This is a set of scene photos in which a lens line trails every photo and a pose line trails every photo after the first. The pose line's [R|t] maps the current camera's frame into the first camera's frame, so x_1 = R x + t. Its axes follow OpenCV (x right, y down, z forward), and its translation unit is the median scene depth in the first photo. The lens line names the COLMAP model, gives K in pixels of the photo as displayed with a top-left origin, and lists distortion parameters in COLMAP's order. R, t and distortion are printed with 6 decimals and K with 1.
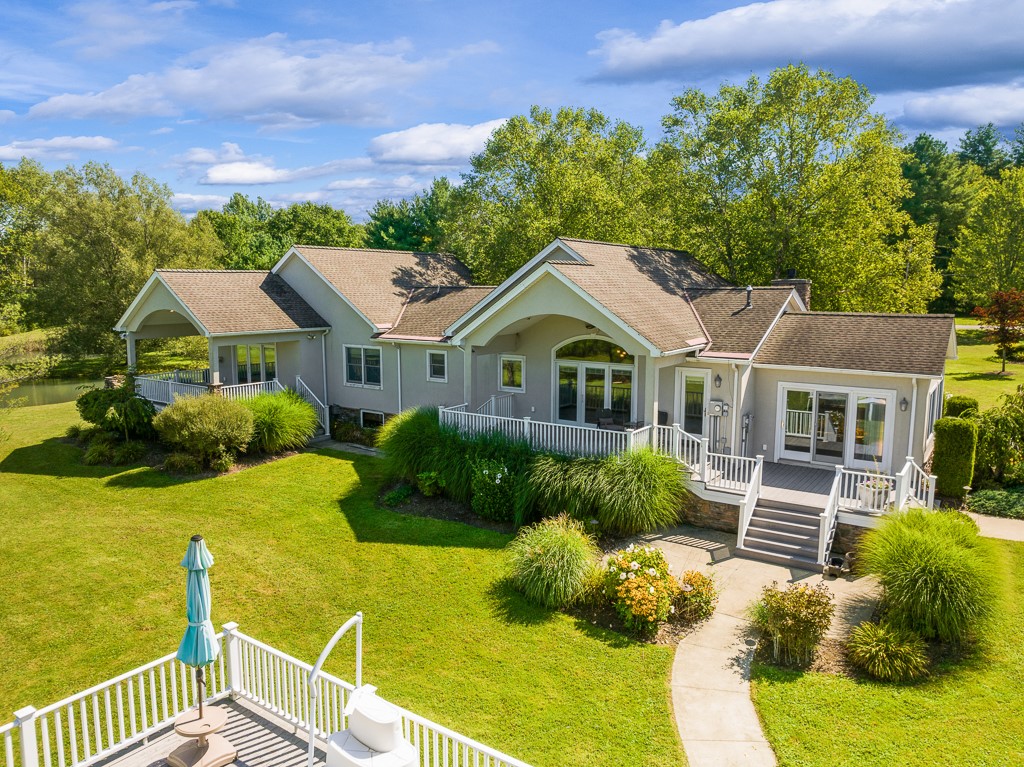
lens RADIAL K [[731.9, 0, 512.0], [0, 731.9, 383.5], [0, 0, 1]] dist [-0.034323, 0.003114]
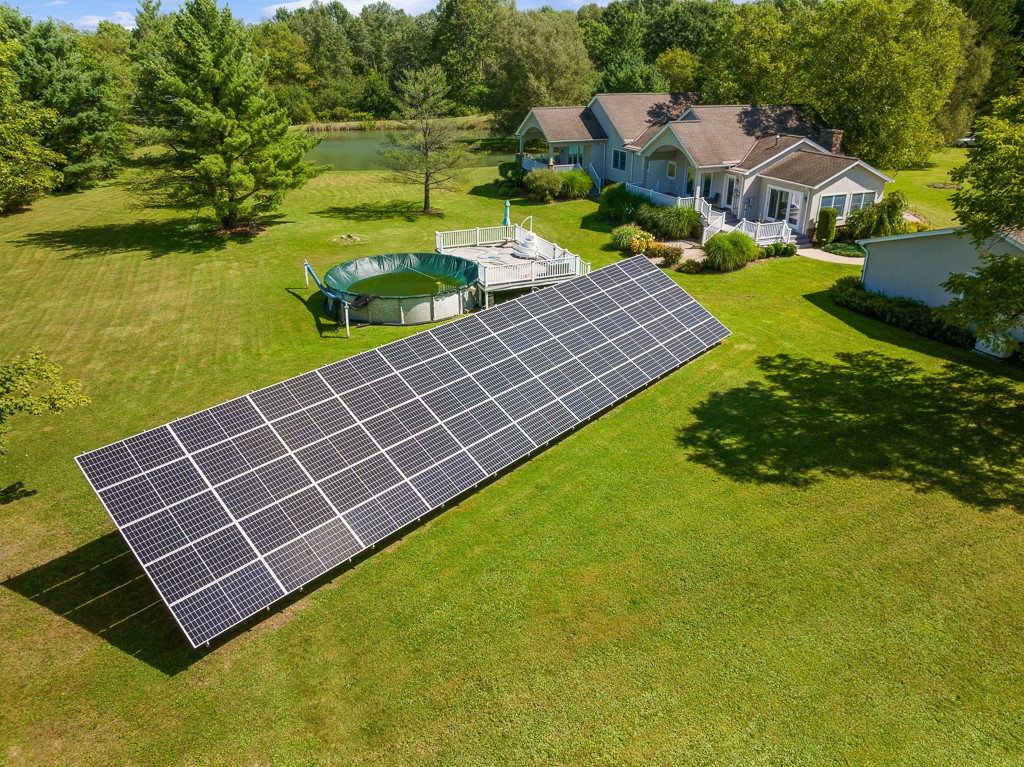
lens RADIAL K [[731.9, 0, 512.0], [0, 731.9, 383.5], [0, 0, 1]] dist [-0.034323, 0.003114]
pose [[0.851848, 0.217080, -0.476688, 0.704631], [-0.067254, 0.947873, 0.311469, -0.050406], [0.519453, -0.233265, 0.822044, -1.061815]]
